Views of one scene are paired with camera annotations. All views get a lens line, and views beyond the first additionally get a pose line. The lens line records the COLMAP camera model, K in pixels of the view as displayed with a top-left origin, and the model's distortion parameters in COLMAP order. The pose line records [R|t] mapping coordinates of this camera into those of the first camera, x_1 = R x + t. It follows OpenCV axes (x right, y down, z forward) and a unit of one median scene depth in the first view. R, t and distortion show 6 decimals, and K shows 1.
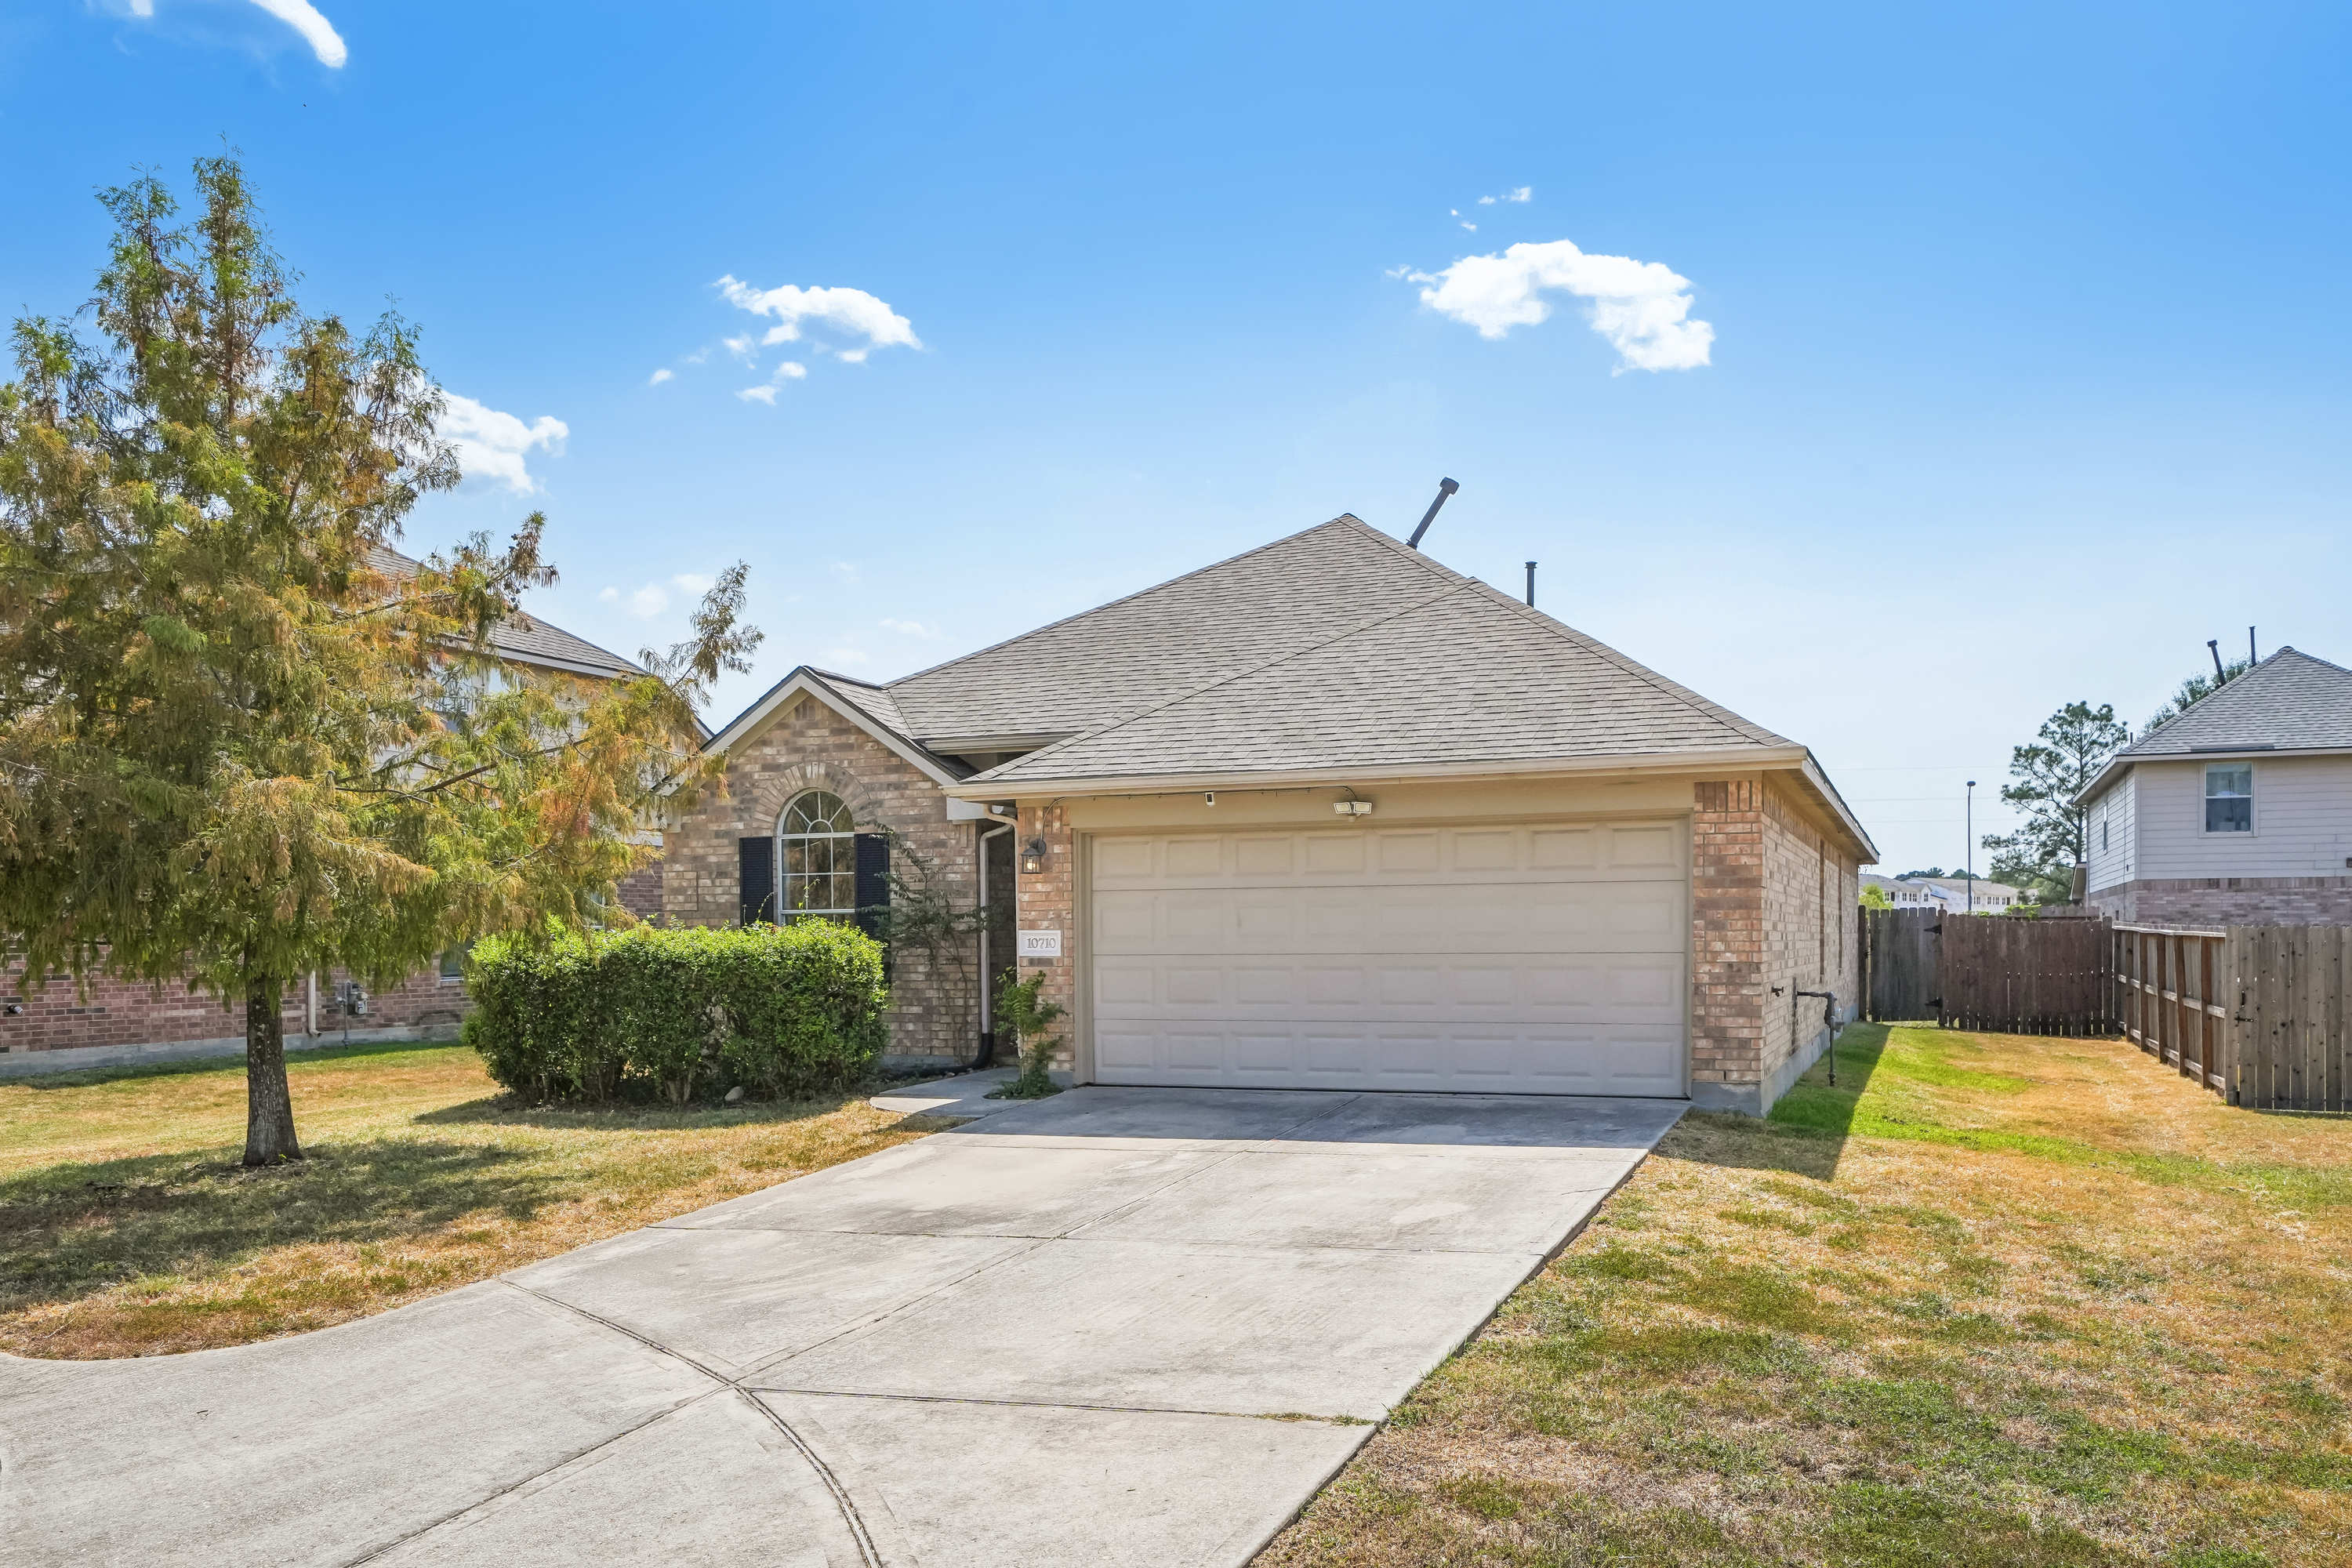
lens RADIAL K [[1926.9, 0, 1176.0], [0, 1926.9, 784.0], [0, 0, 1]] dist [-0.037377, 0.137869]
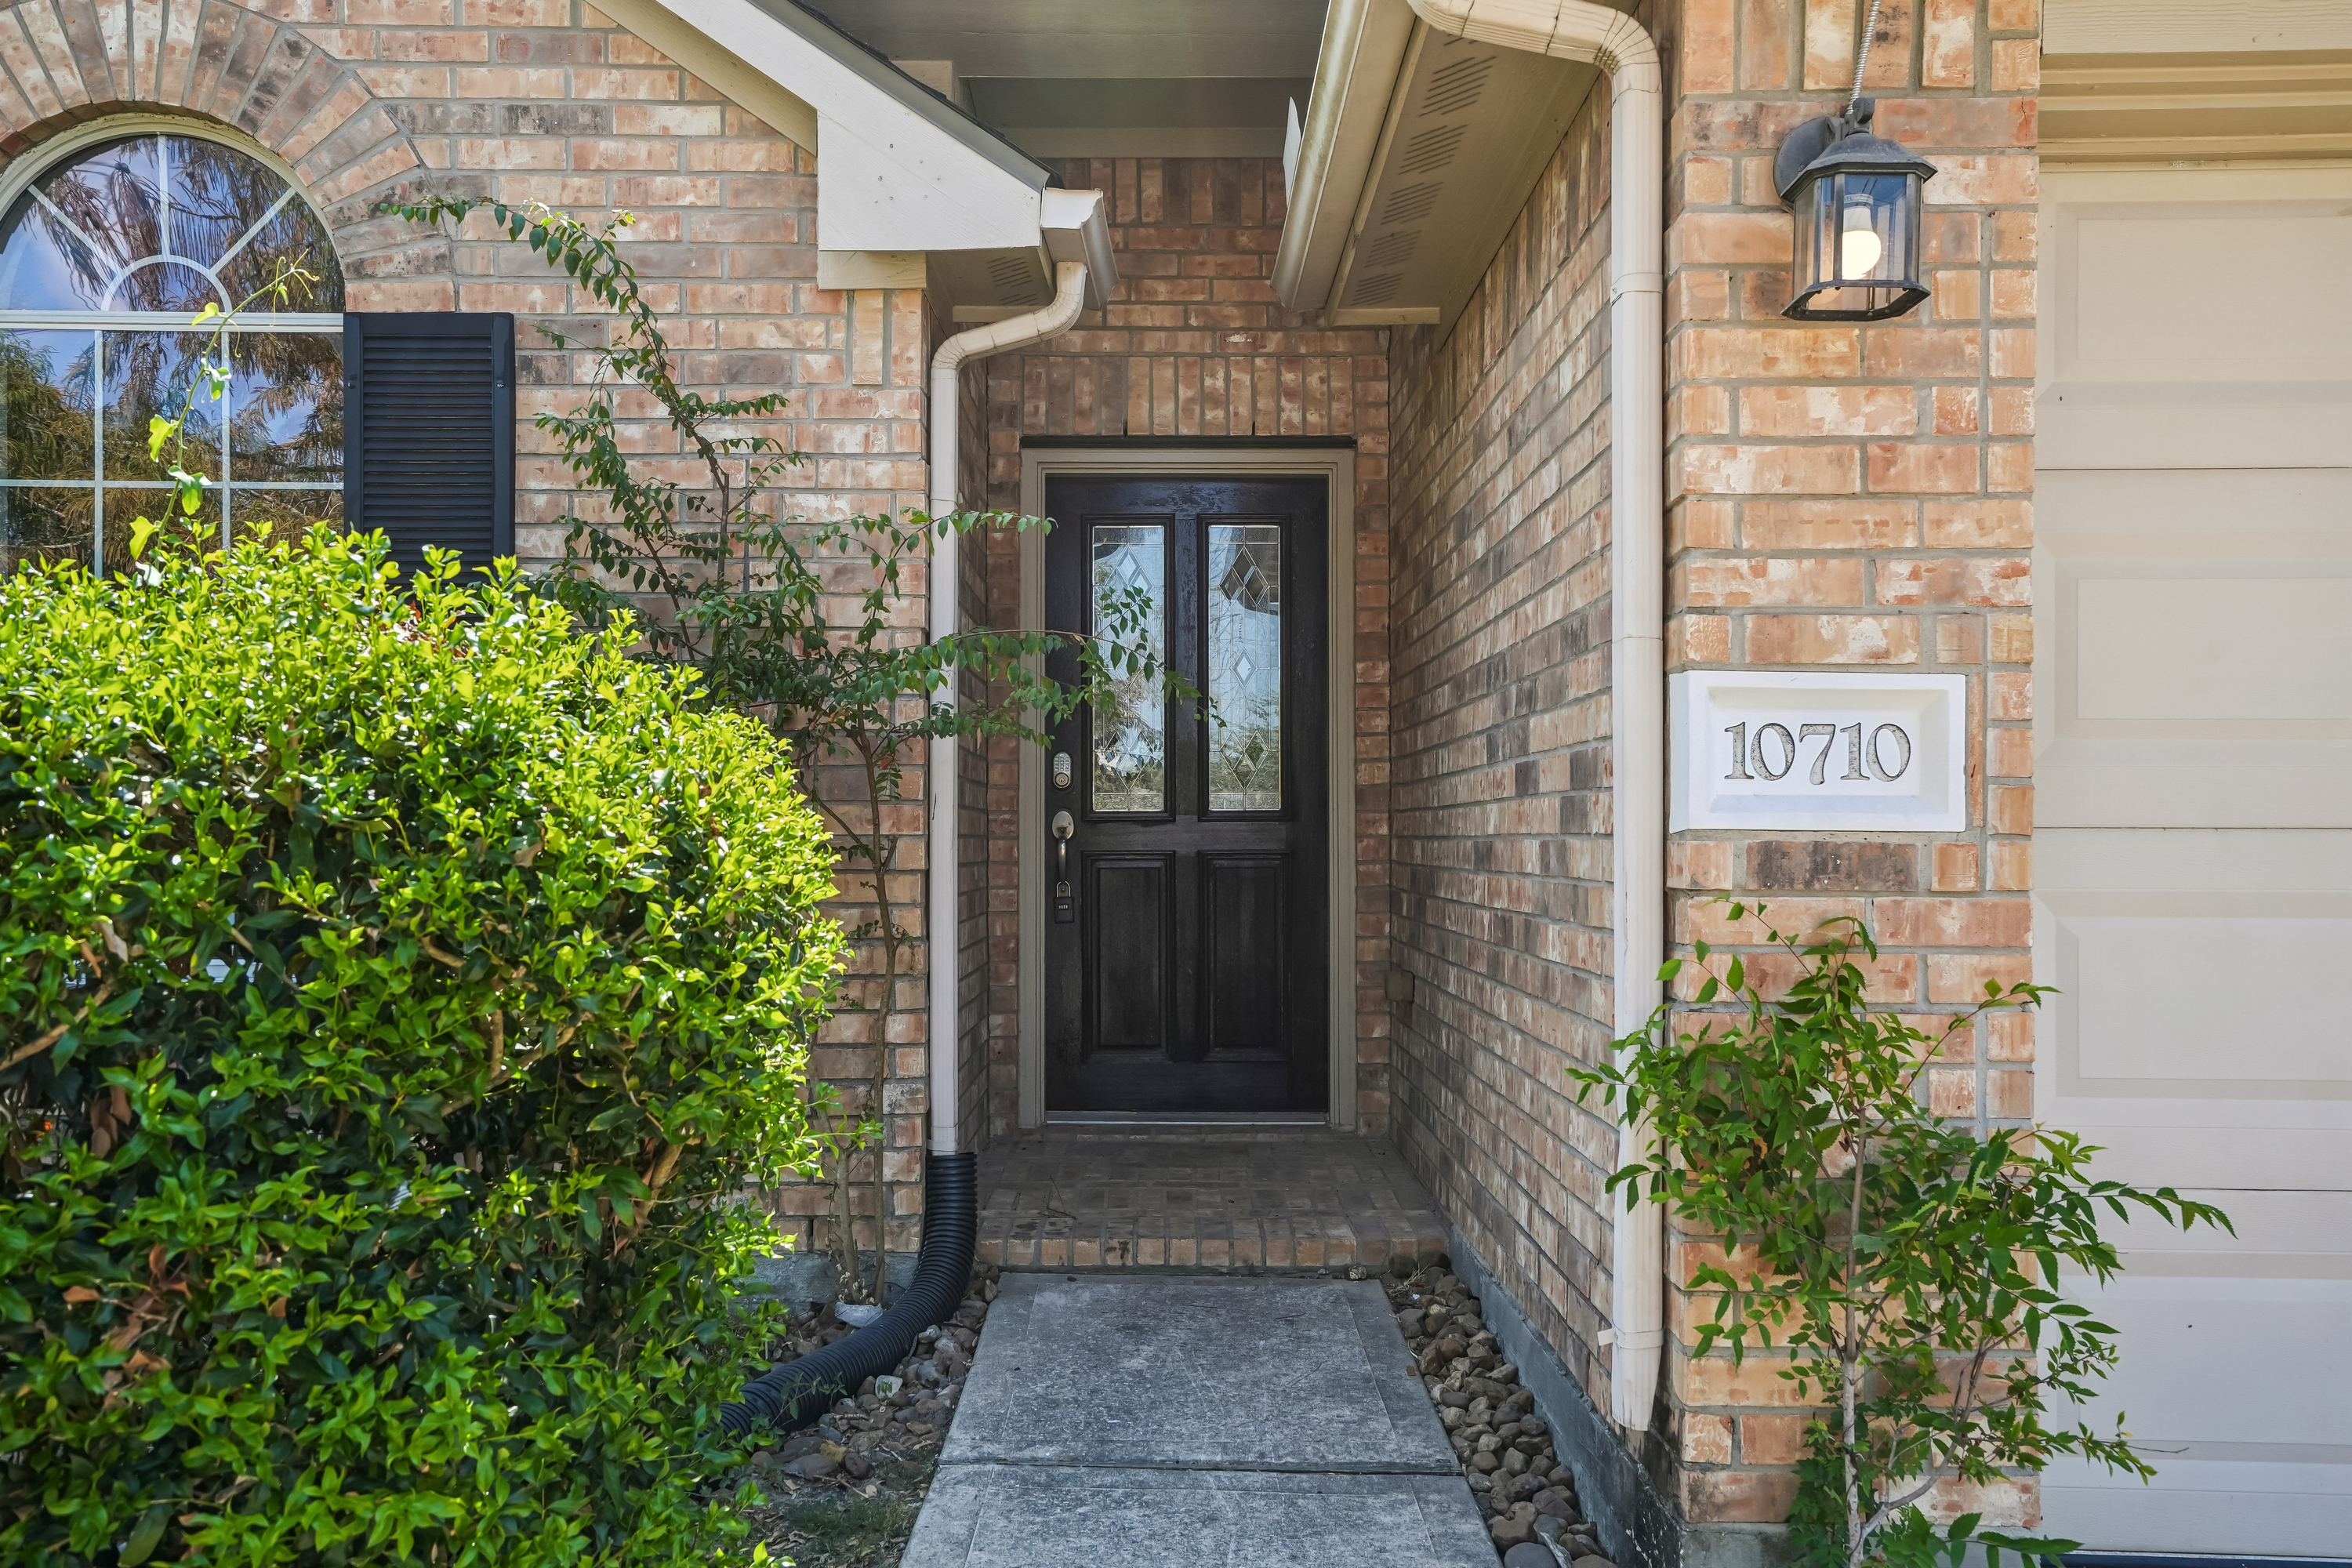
lens RADIAL K [[1926.9, 0, 1176.0], [0, 1926.9, 784.0], [0, 0, 1]] dist [-0.037377, 0.137869]
pose [[0.935638, 0.020605, 0.352359, -0.158920], [-0.038872, 0.998237, 0.044845, 0.070835], [-0.350814, -0.055655, 0.934790, 0.766197]]
